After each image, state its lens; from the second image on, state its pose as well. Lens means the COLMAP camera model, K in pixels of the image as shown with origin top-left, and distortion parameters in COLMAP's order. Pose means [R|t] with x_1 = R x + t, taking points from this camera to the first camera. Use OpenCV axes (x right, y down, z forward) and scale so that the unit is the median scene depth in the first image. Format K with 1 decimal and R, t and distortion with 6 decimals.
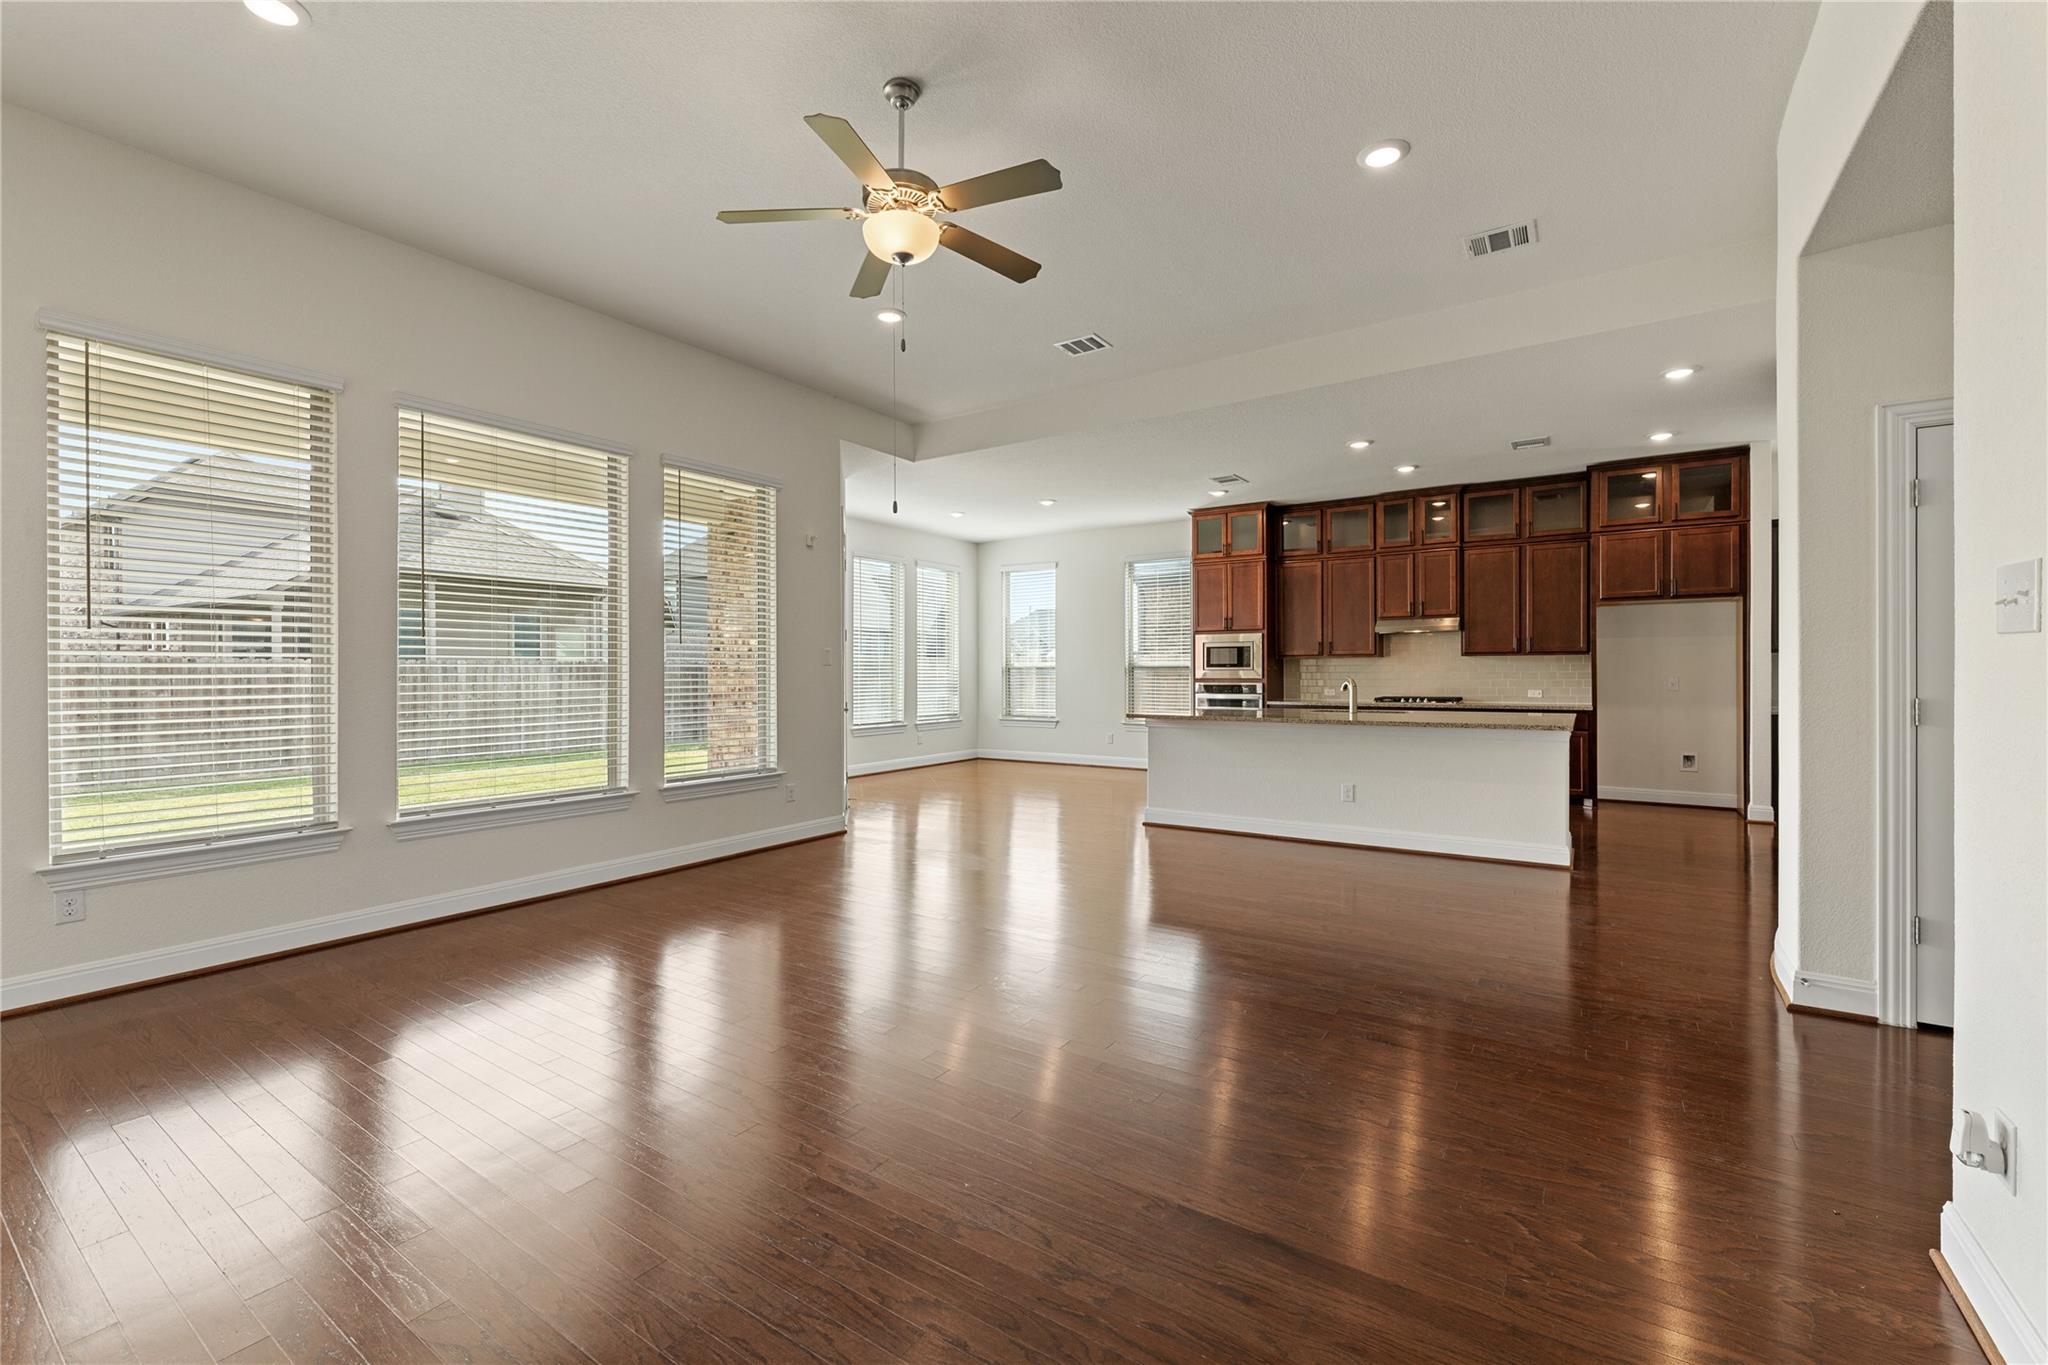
lens RADIAL K [[851.7, 0, 1036.1], [0, 851.7, 671.1], [0, 0, 1]] dist [-0.000216, -0.000253]
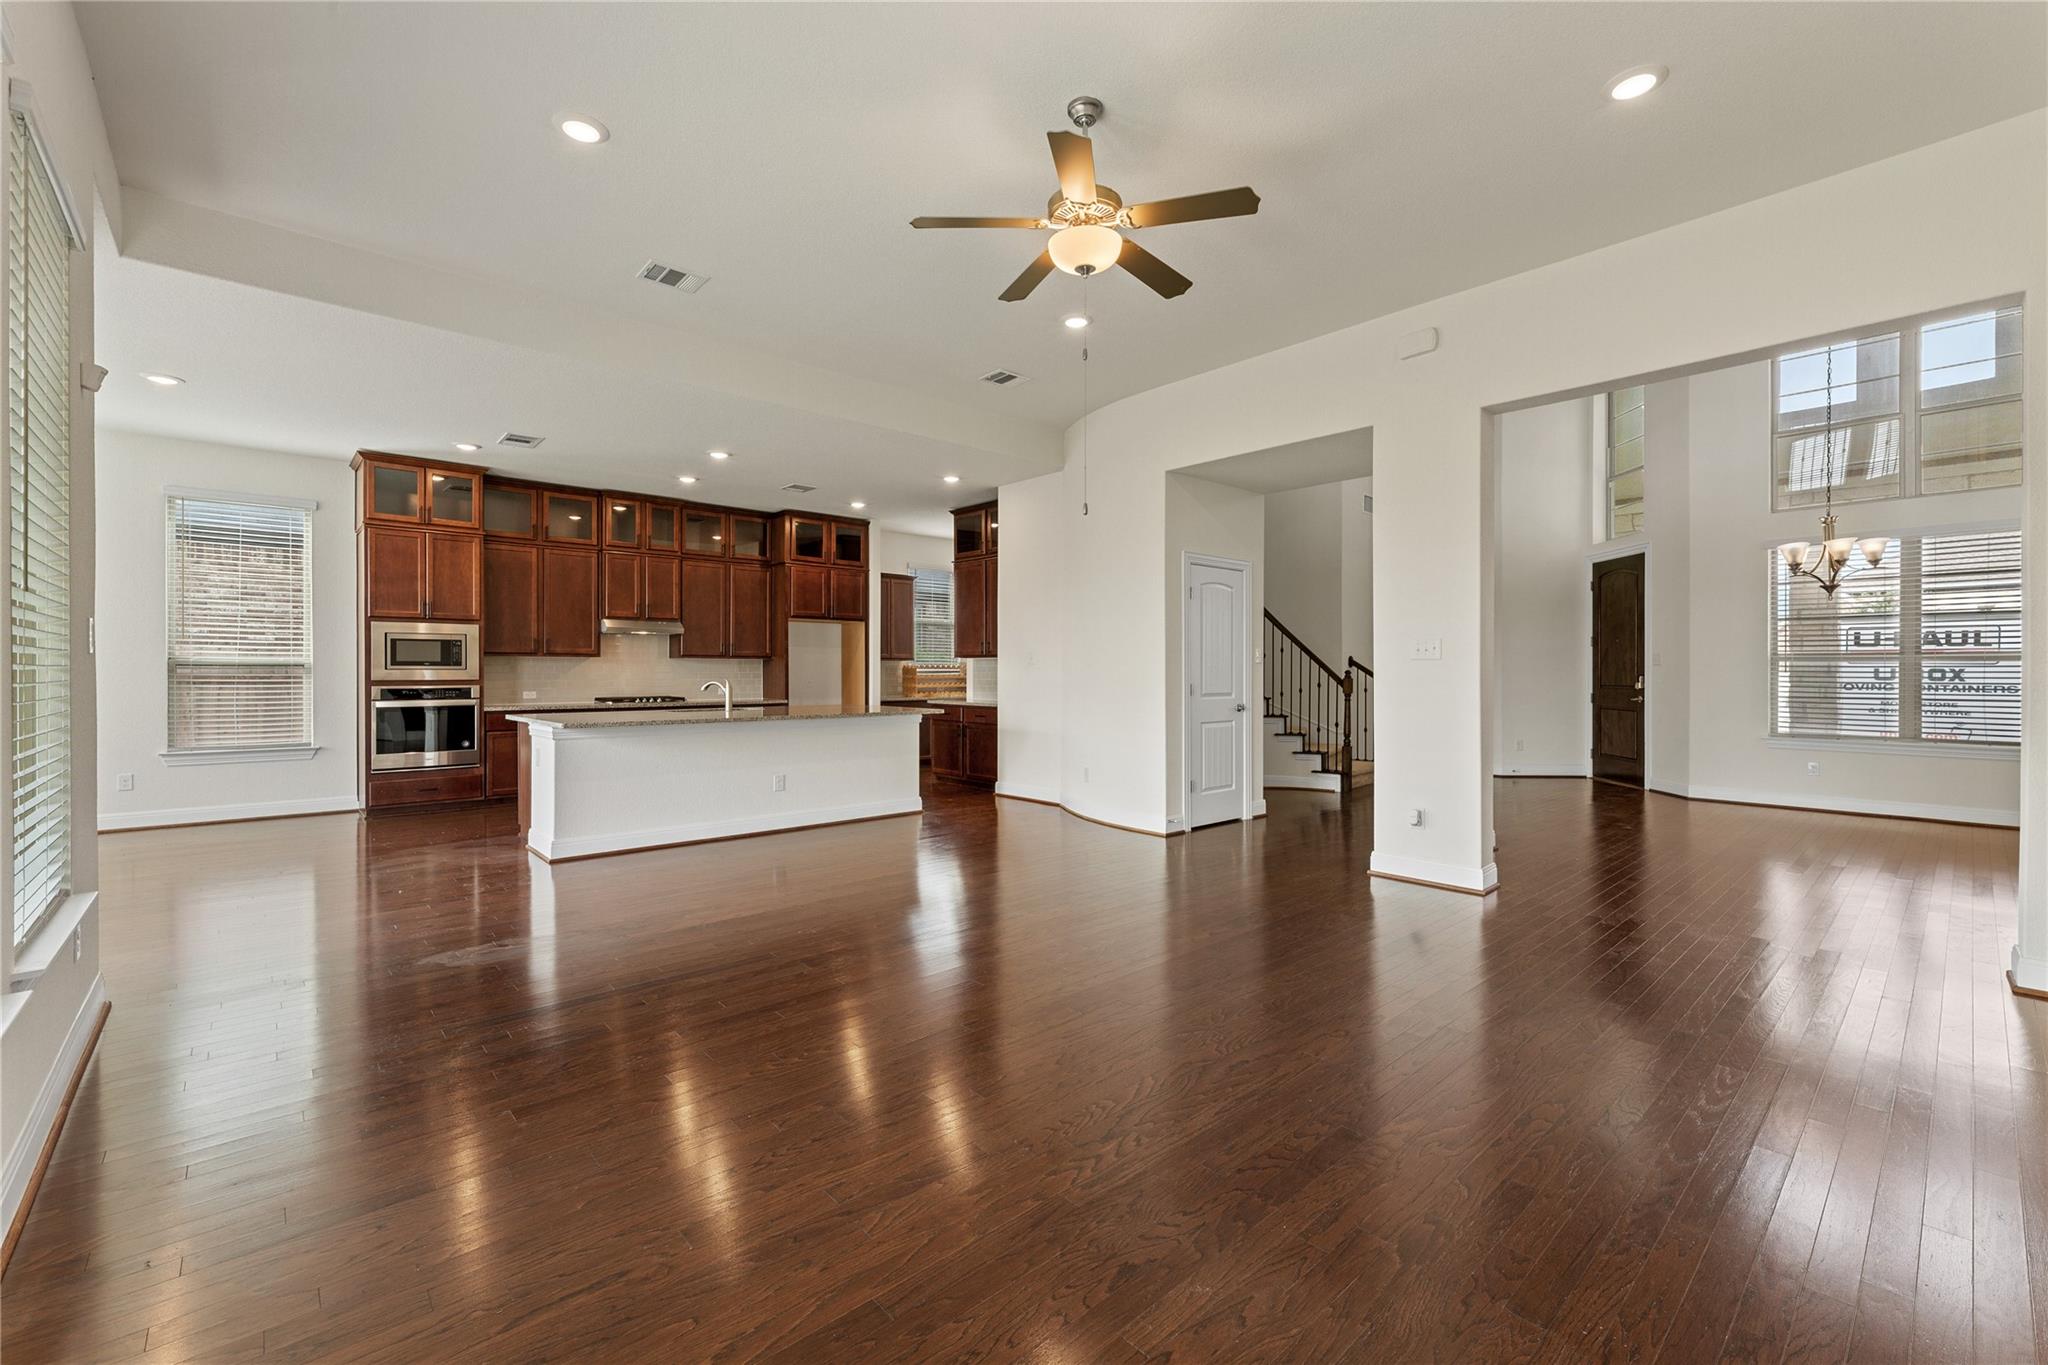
lens RADIAL K [[851.7, 0, 1034.6], [0, 851.7, 687.4], [0, 0, 1]] dist [-0.000216, -0.000253]
pose [[0.243875, -0.013549, 0.969712, -0.435366], [-0.002251, 0.999892, 0.014537, 0.003027], [-0.969804, -0.005728, 0.243818, 0.296957]]
